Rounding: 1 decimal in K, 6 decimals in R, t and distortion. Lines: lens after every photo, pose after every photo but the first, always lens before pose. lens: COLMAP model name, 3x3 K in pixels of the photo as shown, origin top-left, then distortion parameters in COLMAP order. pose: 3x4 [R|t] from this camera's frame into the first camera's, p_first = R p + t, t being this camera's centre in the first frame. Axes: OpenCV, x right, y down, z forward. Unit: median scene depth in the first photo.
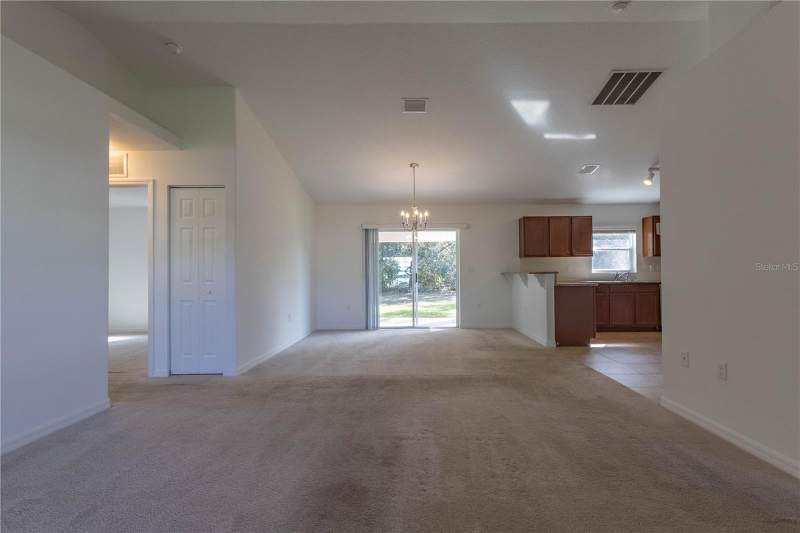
lens RADIAL K [[366.5, 0, 401.4], [0, 366.5, 267.1], [0, 0, 1]] dist [0.001478, 0.001588]
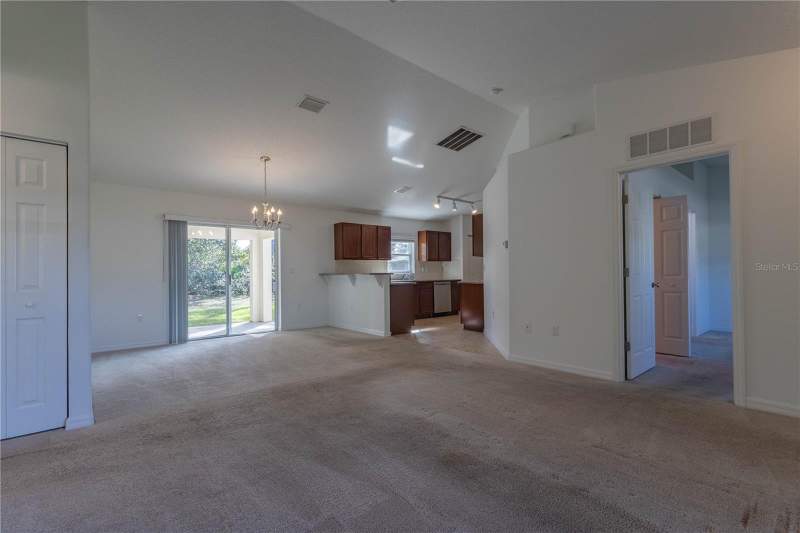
lens RADIAL K [[366.5, 0, 403.5], [0, 366.5, 268.0], [0, 0, 1]] dist [0.001478, 0.001588]
pose [[0.761007, 0.007078, 0.648705, -0.246550], [-0.007276, 0.999971, -0.002375, -0.000180], [-0.648703, -0.002913, 0.761036, 0.050367]]
